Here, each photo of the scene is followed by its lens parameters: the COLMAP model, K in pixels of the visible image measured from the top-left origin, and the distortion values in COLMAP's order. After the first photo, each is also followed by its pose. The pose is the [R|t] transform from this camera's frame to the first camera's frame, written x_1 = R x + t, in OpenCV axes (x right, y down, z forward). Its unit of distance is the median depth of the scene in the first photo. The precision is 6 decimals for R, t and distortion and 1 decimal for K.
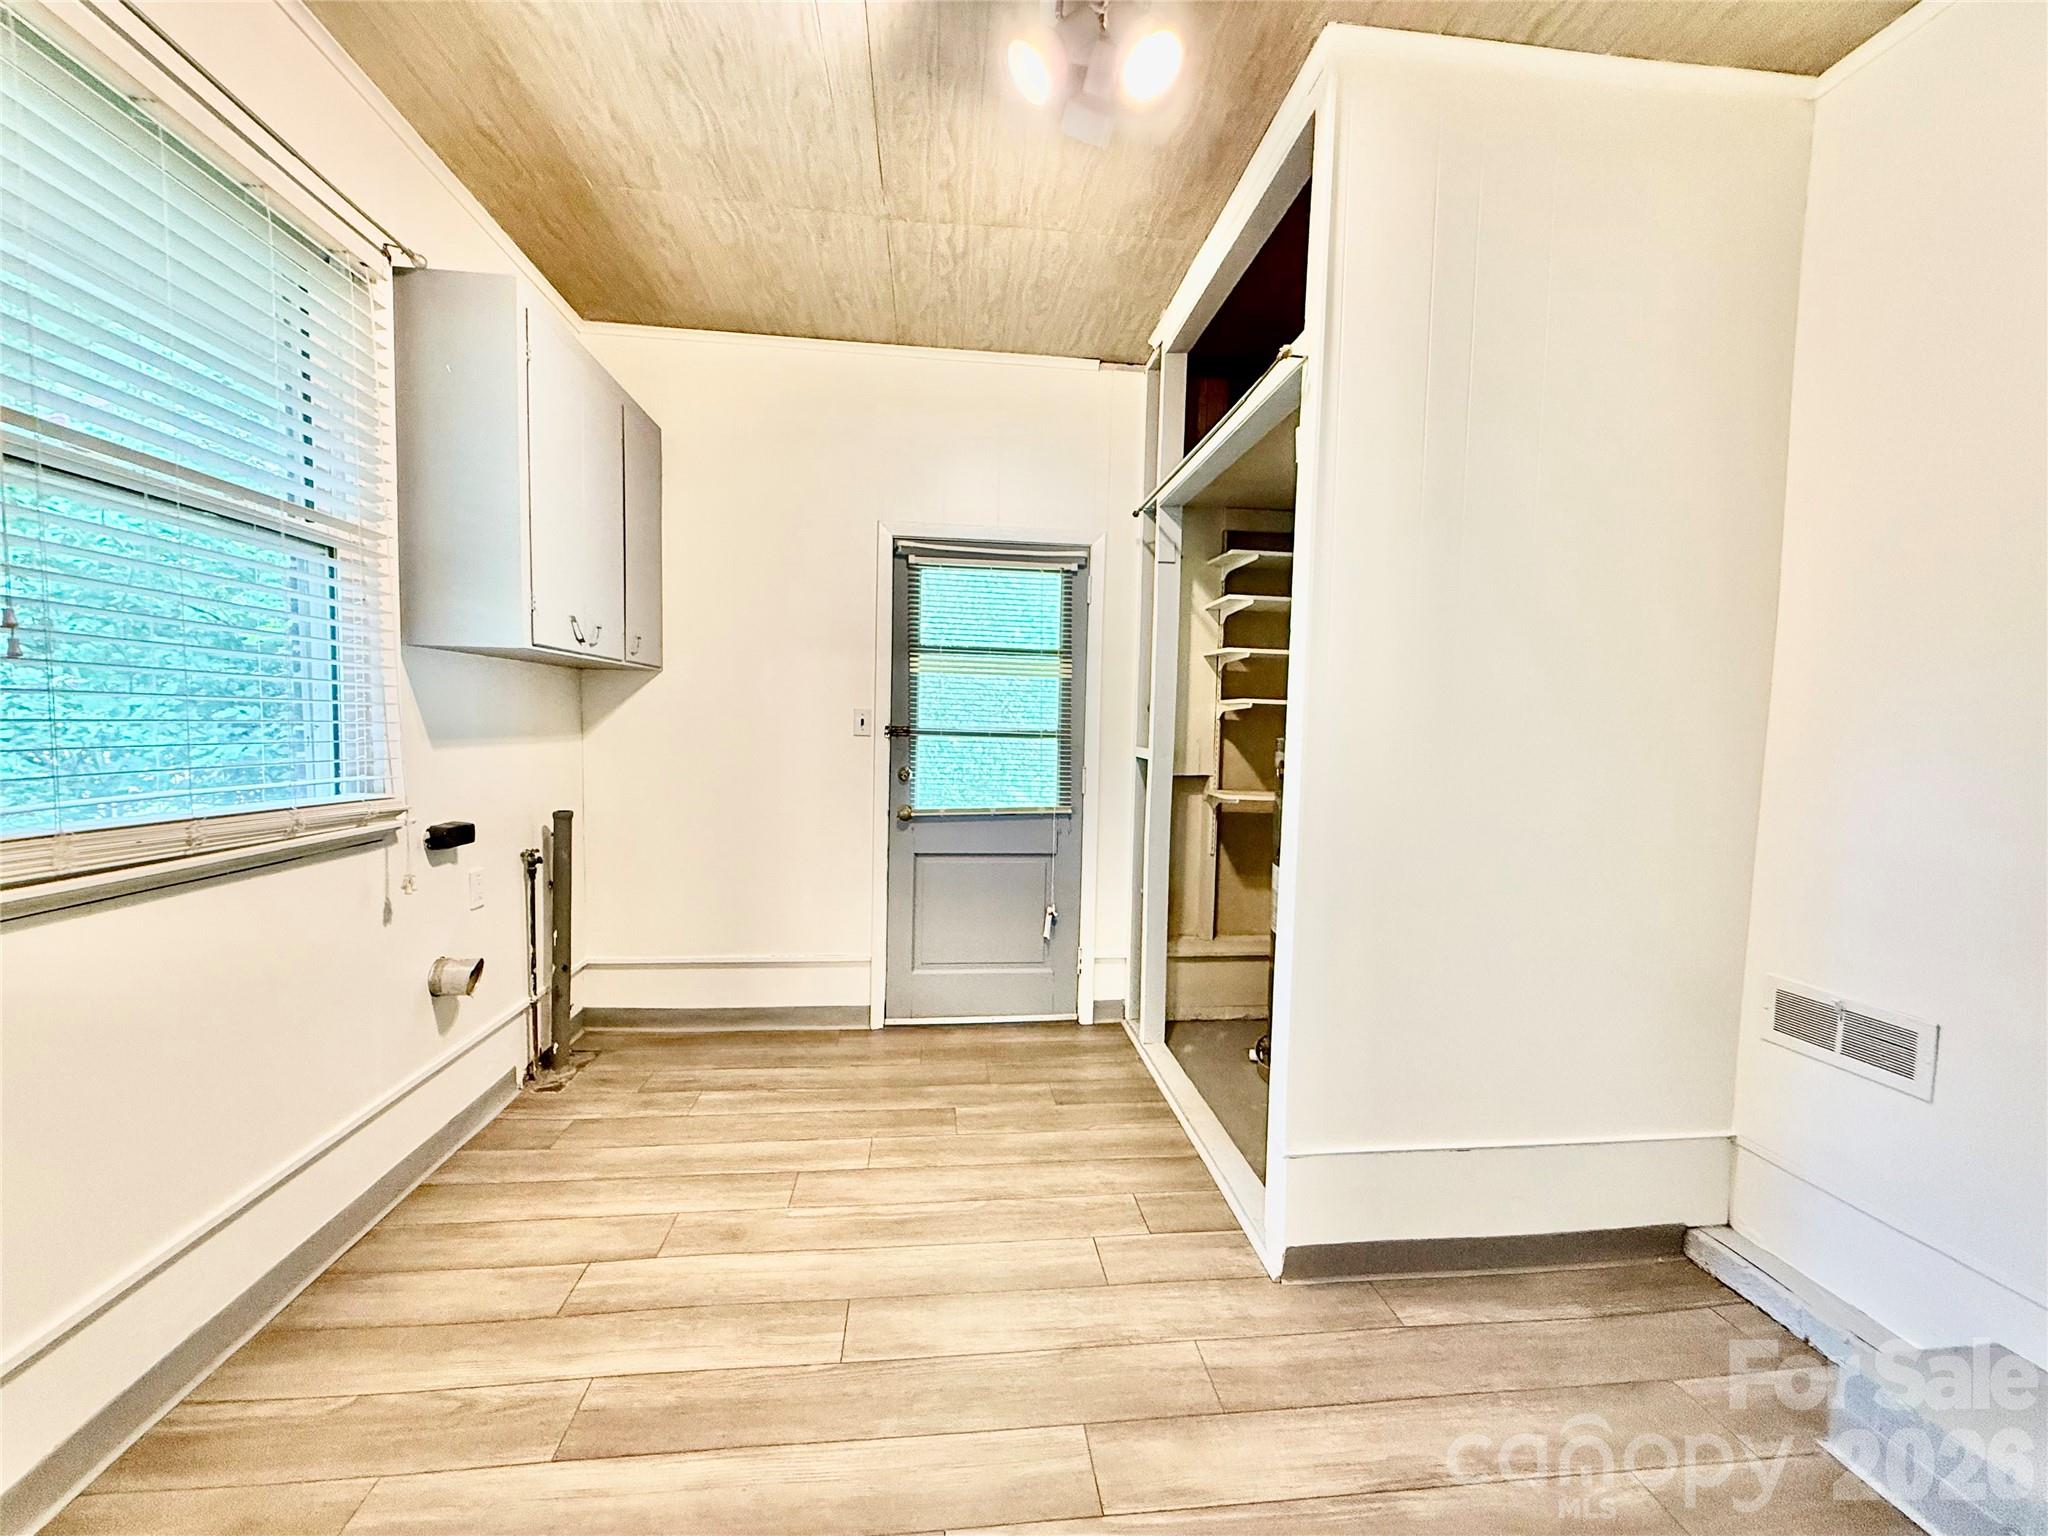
lens RADIAL K [[815.5, 0, 1019.5], [0, 815.5, 770.8], [0, 0, 1]] dist [0.002580, -0.000624]
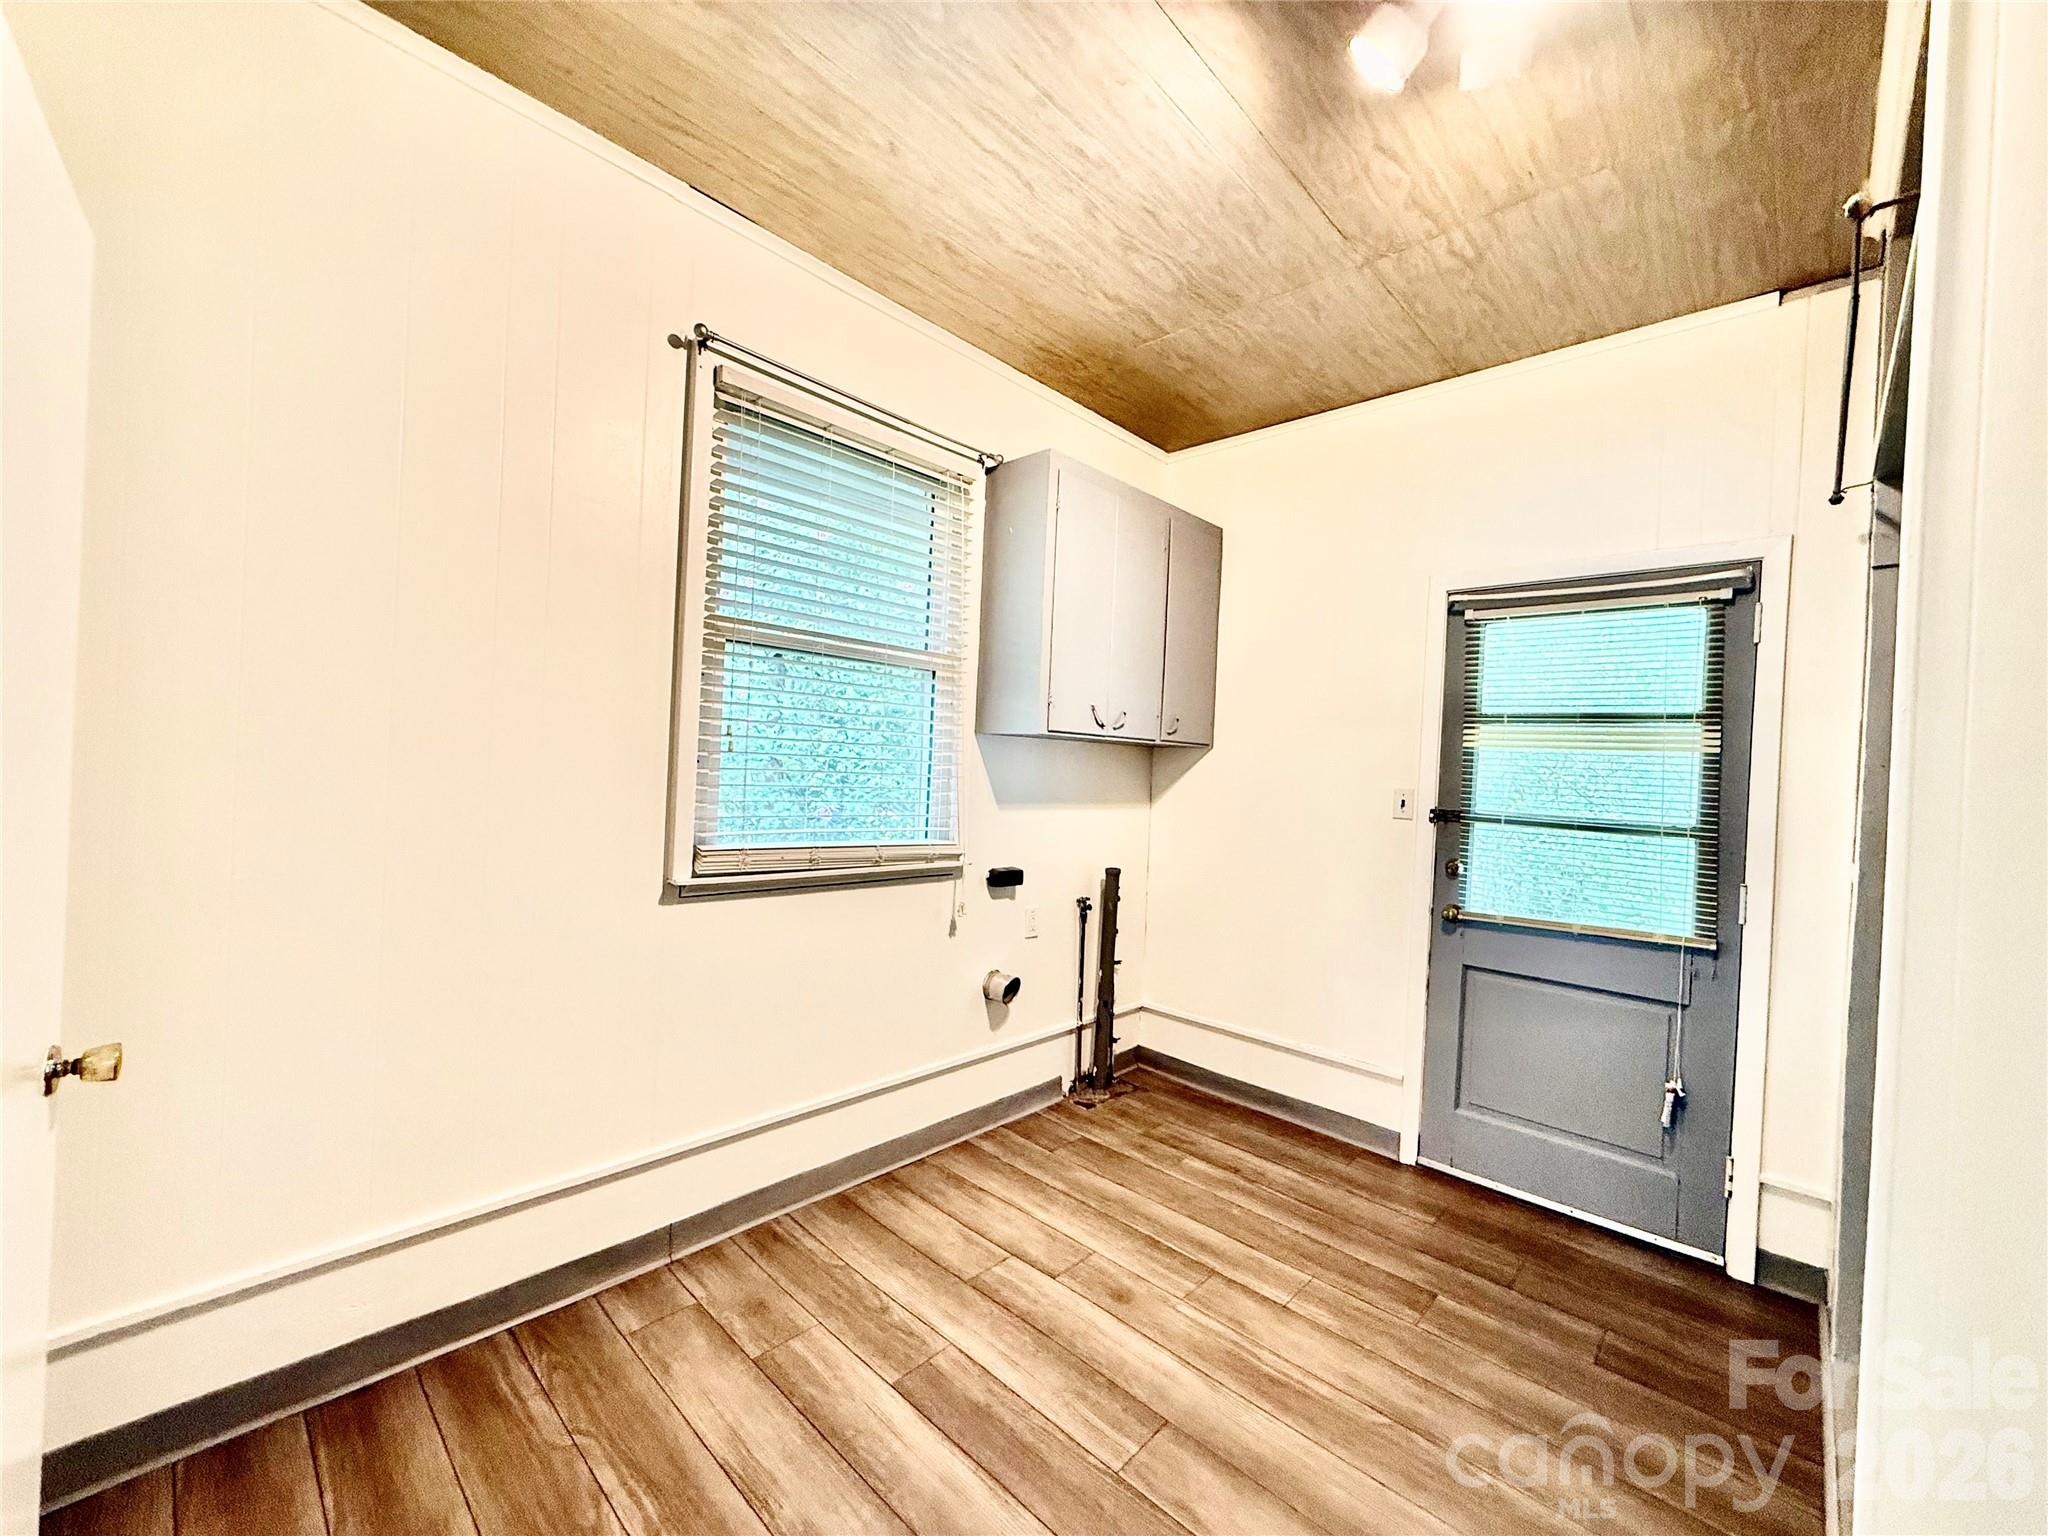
lens RADIAL K [[815.5, 0, 1019.5], [0, 815.5, 770.8], [0, 0, 1]] dist [0.002580, -0.000624]
pose [[0.647246, 0.013016, -0.762170, 0.252610], [-0.077436, 0.995805, -0.048754, -0.023398], [0.758338, 0.090575, 0.645539, 0.130781]]
